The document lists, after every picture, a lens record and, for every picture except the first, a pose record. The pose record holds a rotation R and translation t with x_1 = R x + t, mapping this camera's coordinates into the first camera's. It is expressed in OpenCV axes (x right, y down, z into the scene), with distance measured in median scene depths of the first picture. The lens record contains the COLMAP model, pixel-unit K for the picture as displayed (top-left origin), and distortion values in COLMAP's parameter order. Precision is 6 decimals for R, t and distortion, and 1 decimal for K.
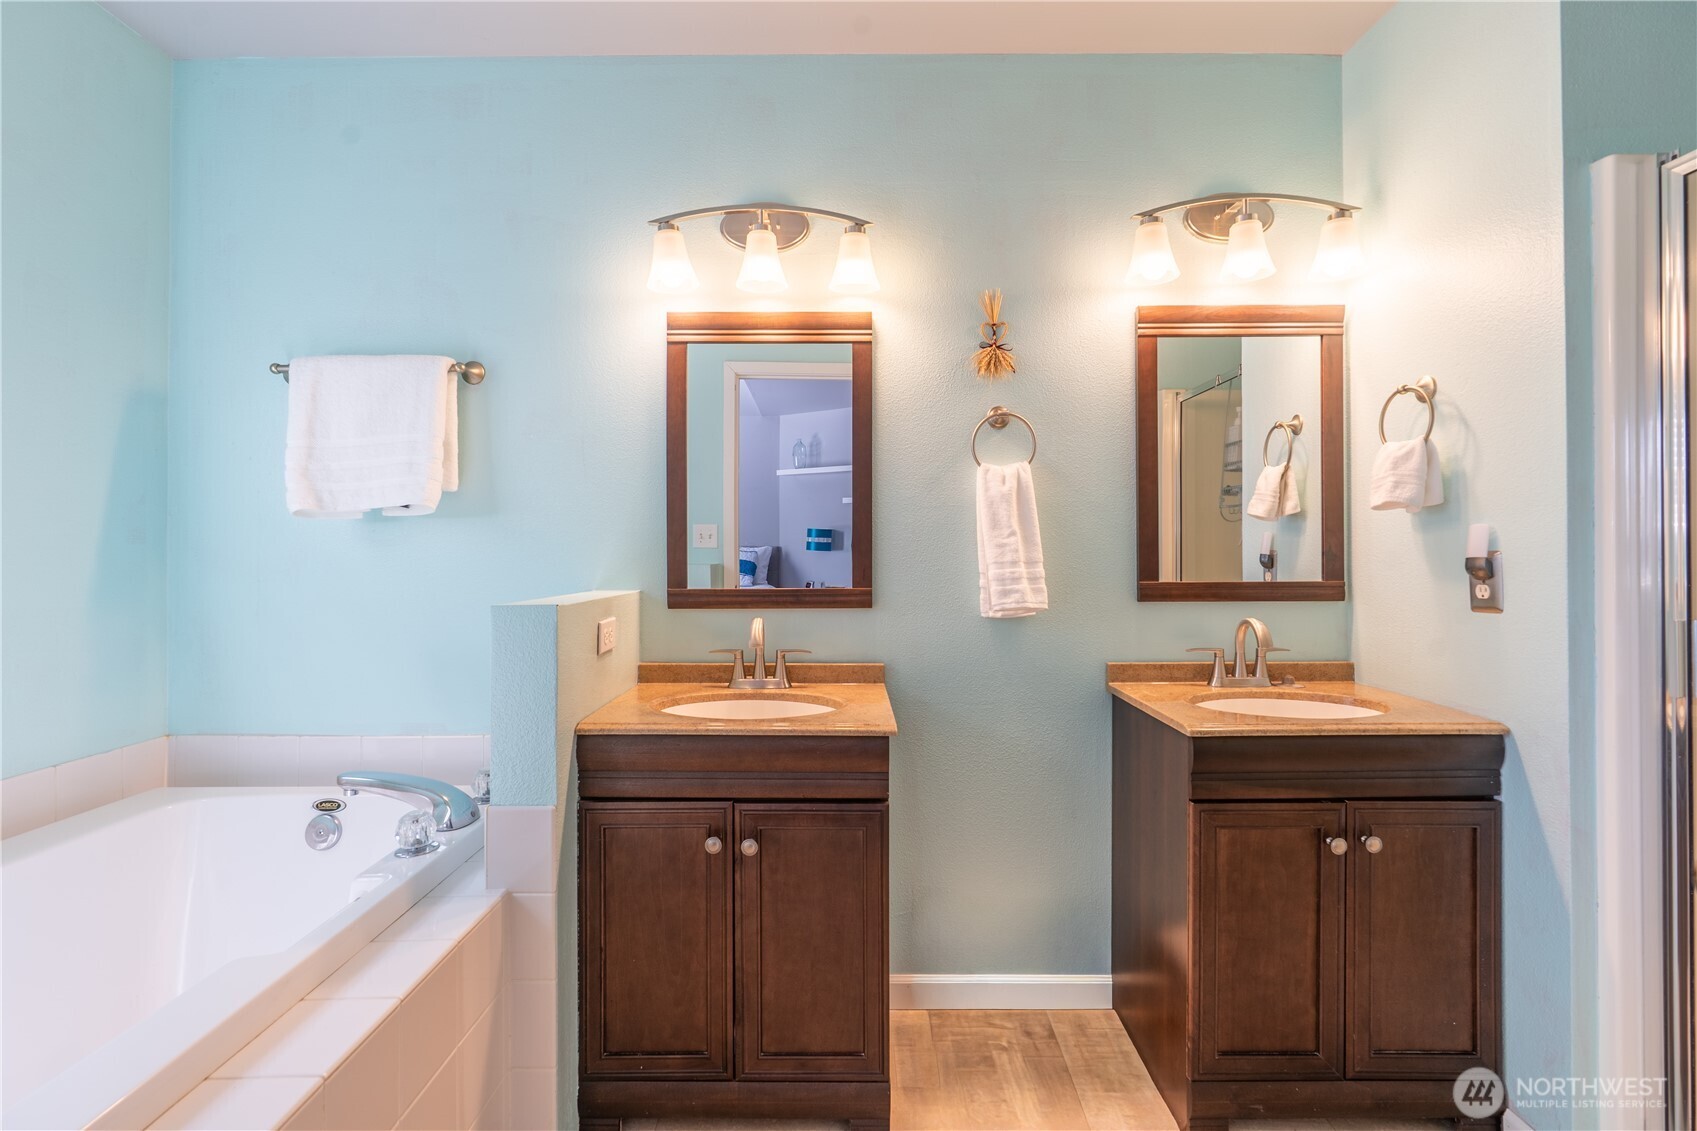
lens RADIAL K [[782.3, 0, 840.9], [0, 782.3, 549.4], [0, 0, 1]] dist [-0.003592, -0.000102]
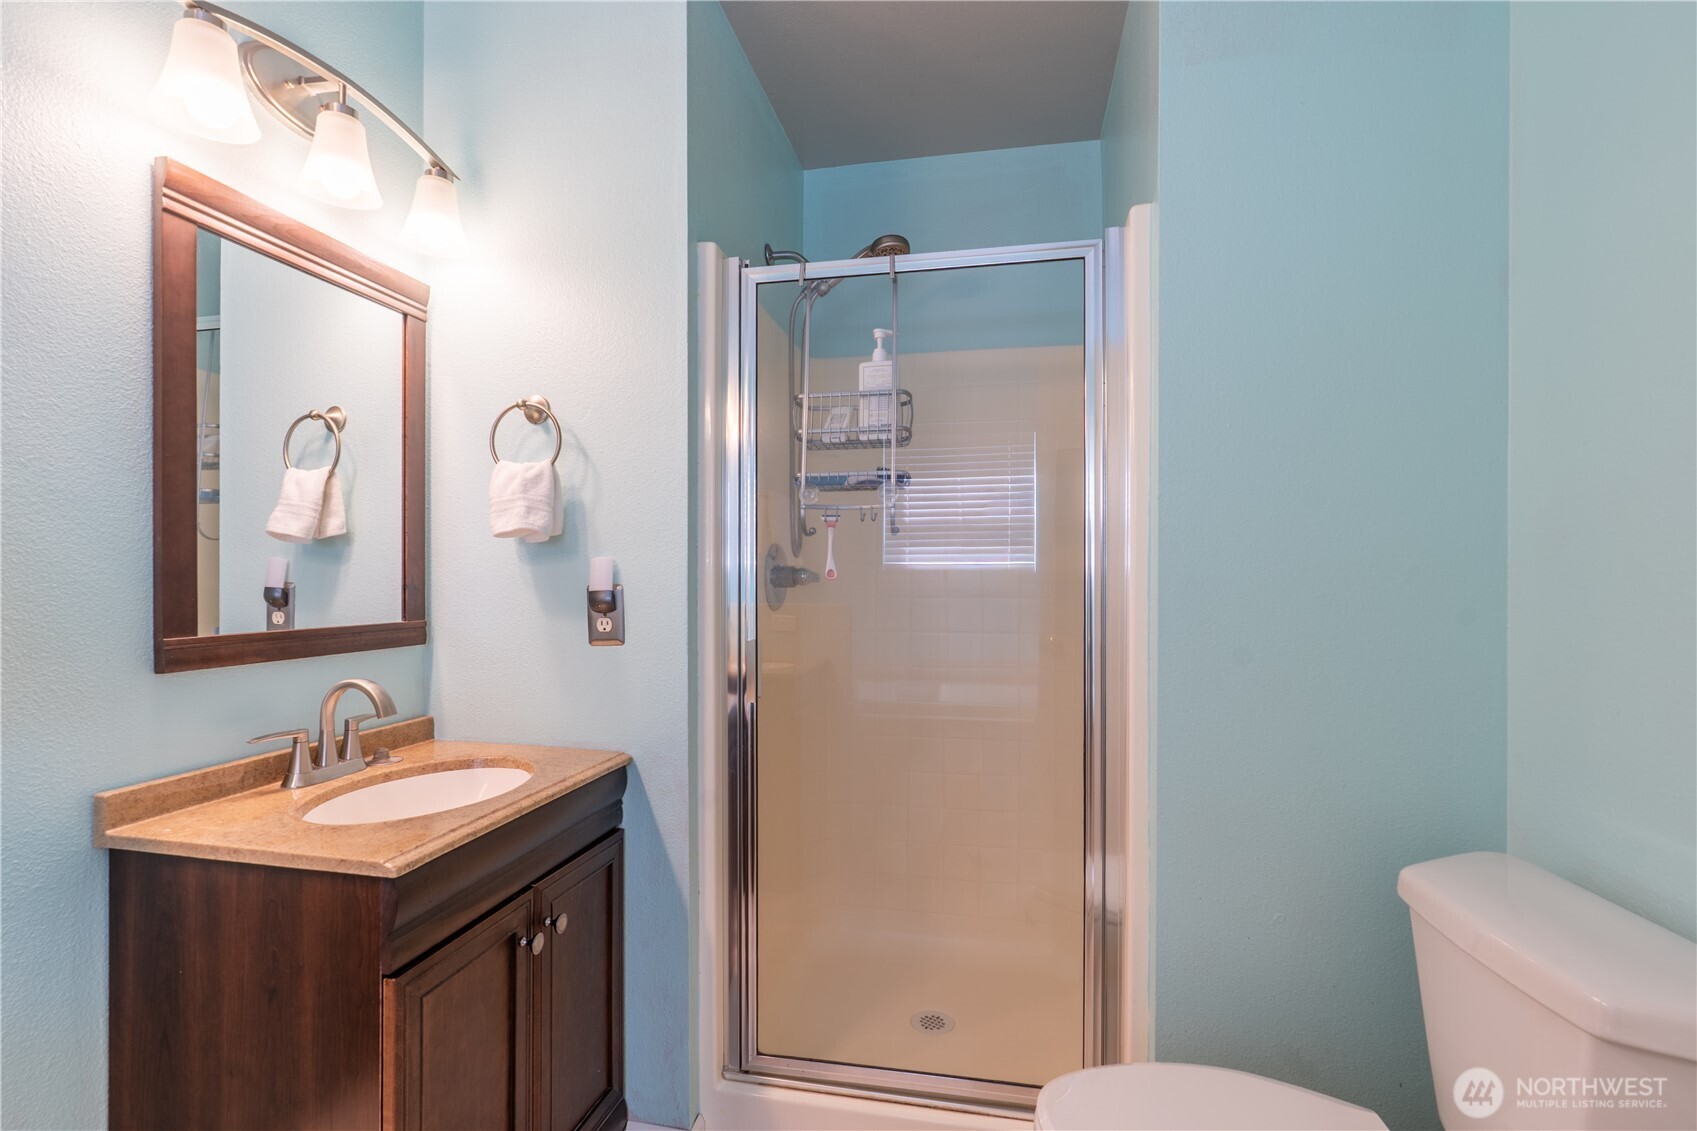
lens RADIAL K [[788.2, 0, 844.3], [0, 788.2, 584.2], [0, 0, 1]] dist [-0.000165, -0.000018]
pose [[0.206071, -0.004769, 0.978525, -0.083840], [-0.003112, 0.999980, 0.005529, -0.003645], [-0.978532, -0.004184, 0.206052, 0.403390]]
